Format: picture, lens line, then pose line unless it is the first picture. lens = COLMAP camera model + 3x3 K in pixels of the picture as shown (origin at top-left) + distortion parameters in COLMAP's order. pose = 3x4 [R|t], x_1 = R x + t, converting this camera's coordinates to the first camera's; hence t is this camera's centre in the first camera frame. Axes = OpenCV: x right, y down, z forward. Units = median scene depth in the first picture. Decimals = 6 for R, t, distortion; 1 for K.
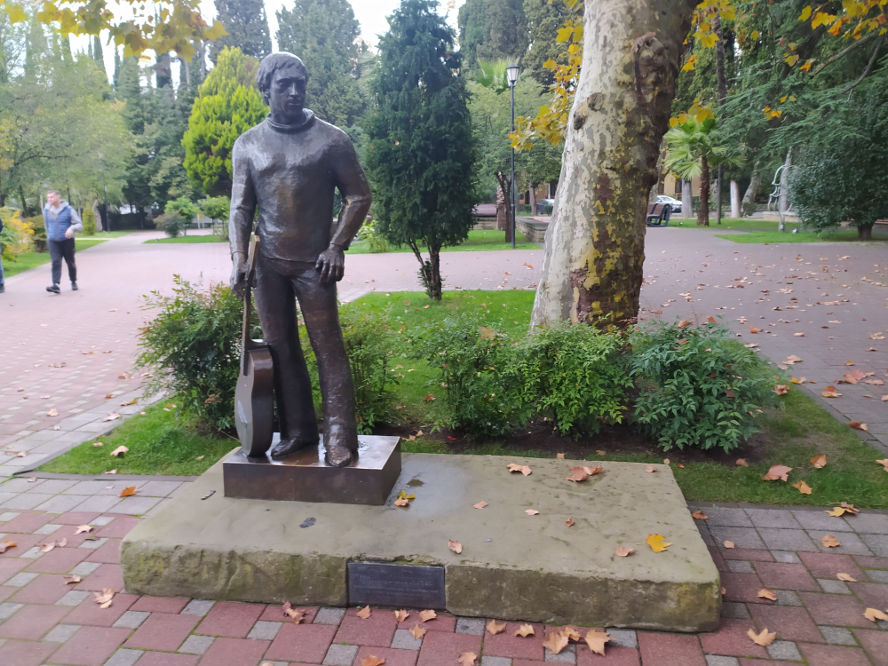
lens RADIAL K [[679.4, 0, 444.0], [0, 679.4, 333.0], [0, 0, 1]] dist [0.027097, -0.002308]
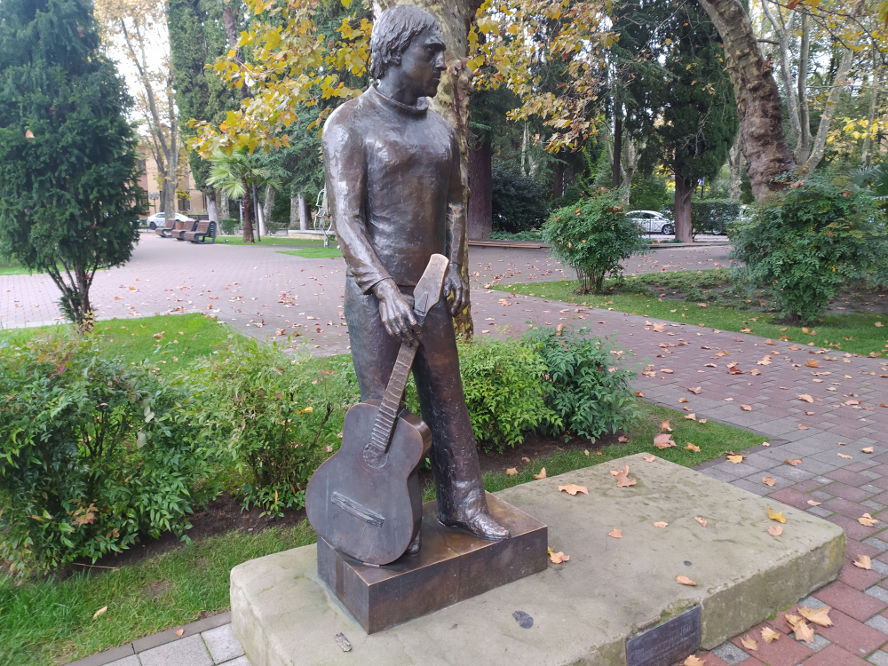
lens RADIAL K [[656.0, 0, 444.0], [0, 656.0, 333.0], [0, 0, 1]] dist [0.028291, -0.004199]
pose [[0.745800, -0.098445, 0.658856, -0.239505], [0.111794, 0.993490, 0.021899, -0.024200], [-0.656723, 0.057324, 0.751950, 0.154885]]
